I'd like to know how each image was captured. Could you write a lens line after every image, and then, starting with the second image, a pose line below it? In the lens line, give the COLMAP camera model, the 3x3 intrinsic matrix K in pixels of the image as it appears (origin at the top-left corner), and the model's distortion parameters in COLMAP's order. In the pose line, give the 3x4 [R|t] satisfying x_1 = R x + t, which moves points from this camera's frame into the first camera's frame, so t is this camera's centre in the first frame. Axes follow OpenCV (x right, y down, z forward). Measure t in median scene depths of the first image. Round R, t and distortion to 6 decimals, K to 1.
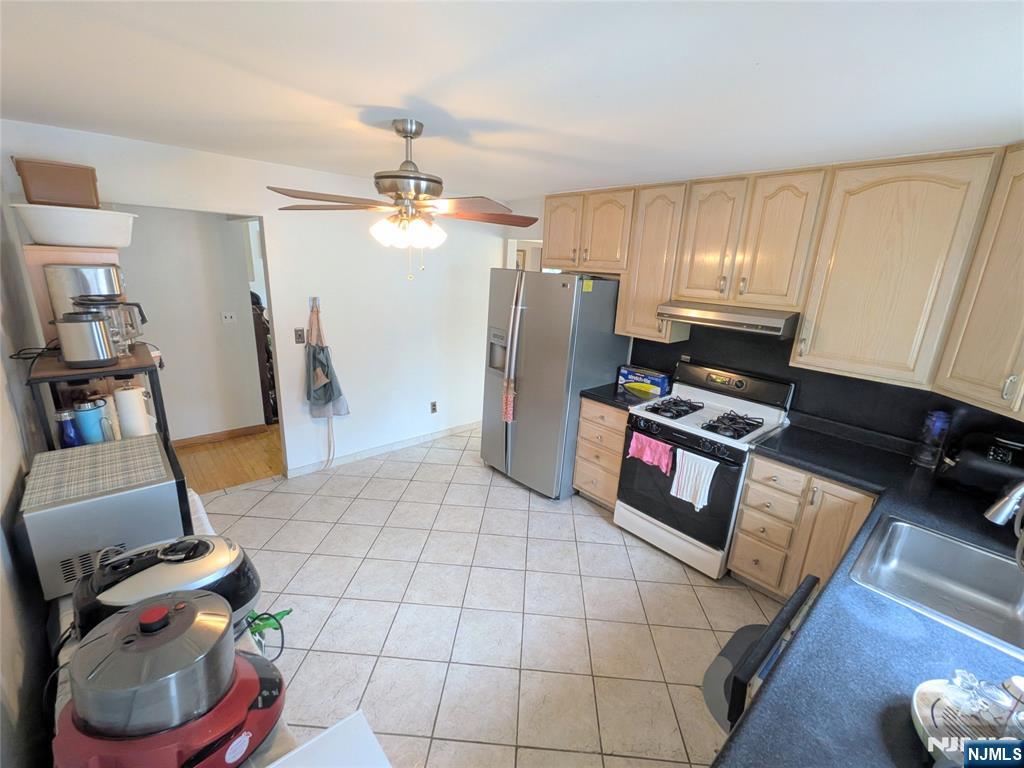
lens RADIAL K [[425.4, 0, 517.0], [0, 425.4, 380.0], [0, 0, 1]] dist [0.000049, 0.000011]
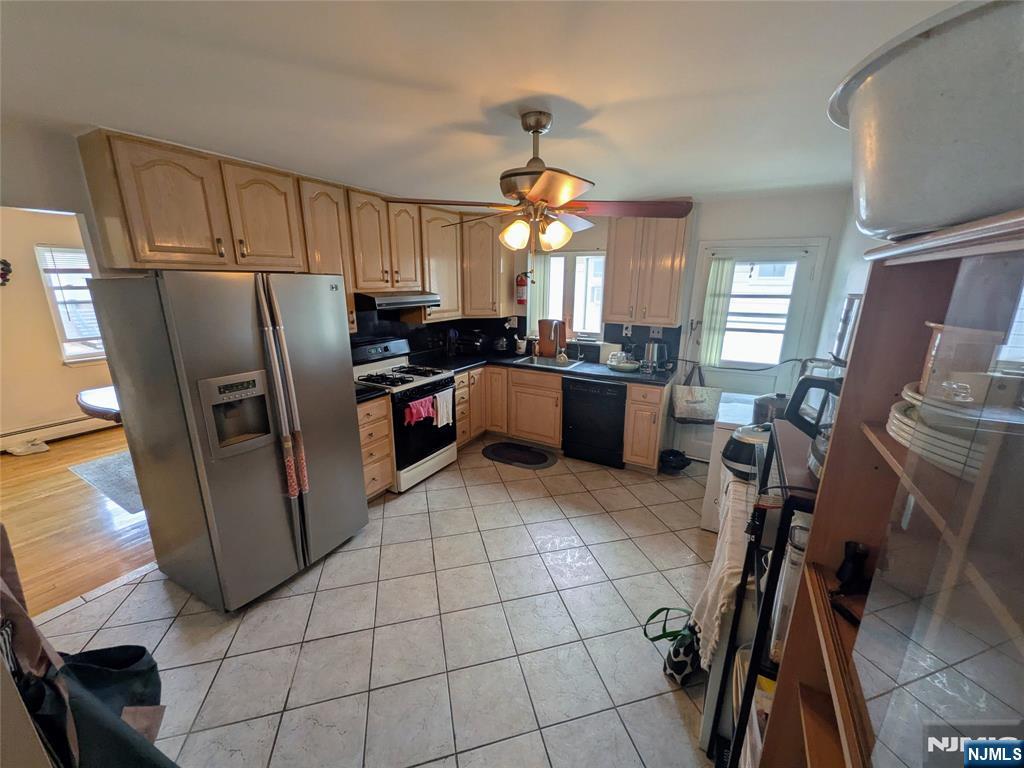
lens RADIAL K [[401.8, 0, 512.0], [0, 401.8, 384.0], [0, 0, 1]] dist [0.004844, 0.000238]
pose [[-0.301359, -0.291046, 0.908006, -0.878948], [0.232587, 0.901074, 0.366017, -0.291666], [-0.924709, 0.321493, -0.203853, 1.005547]]
